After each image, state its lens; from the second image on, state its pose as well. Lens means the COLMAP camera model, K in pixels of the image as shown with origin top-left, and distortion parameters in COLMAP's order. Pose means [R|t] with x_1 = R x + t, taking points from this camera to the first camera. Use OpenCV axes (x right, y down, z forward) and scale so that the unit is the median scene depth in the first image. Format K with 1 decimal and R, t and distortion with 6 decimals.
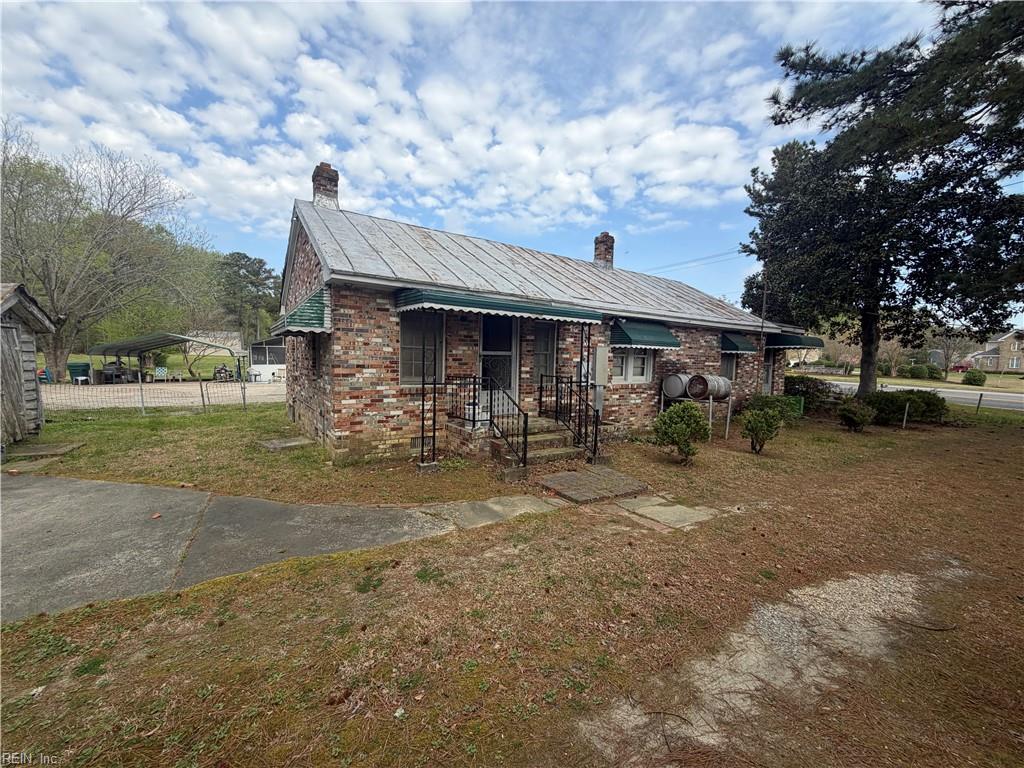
lens RADIAL K [[408.1, 0, 504.1], [0, 408.1, 387.0], [0, 0, 1]] dist [-0.000693, -0.000098]
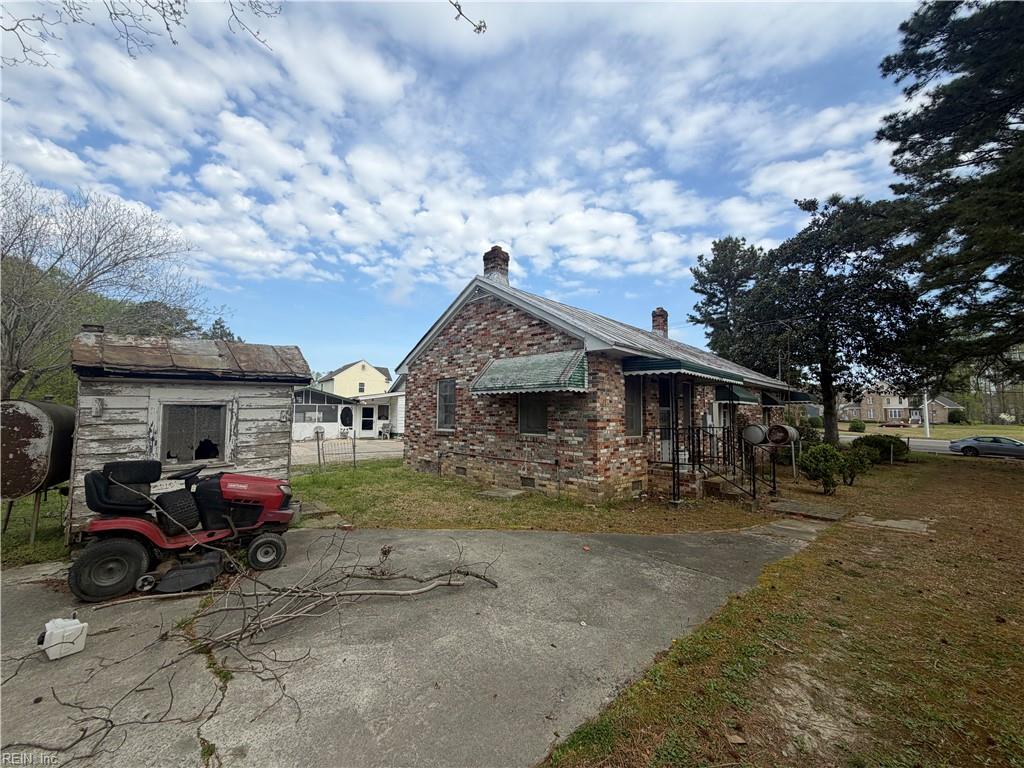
lens RADIAL K [[408.6, 0, 509.2], [0, 408.6, 384.9], [0, 0, 1]] dist [-0.000693, -0.000034]
pose [[0.982466, 0.002970, 0.186417, -0.832379], [0.023485, 0.989937, -0.139544, 0.005782], [-0.184955, 0.141476, 0.972510, -0.110991]]
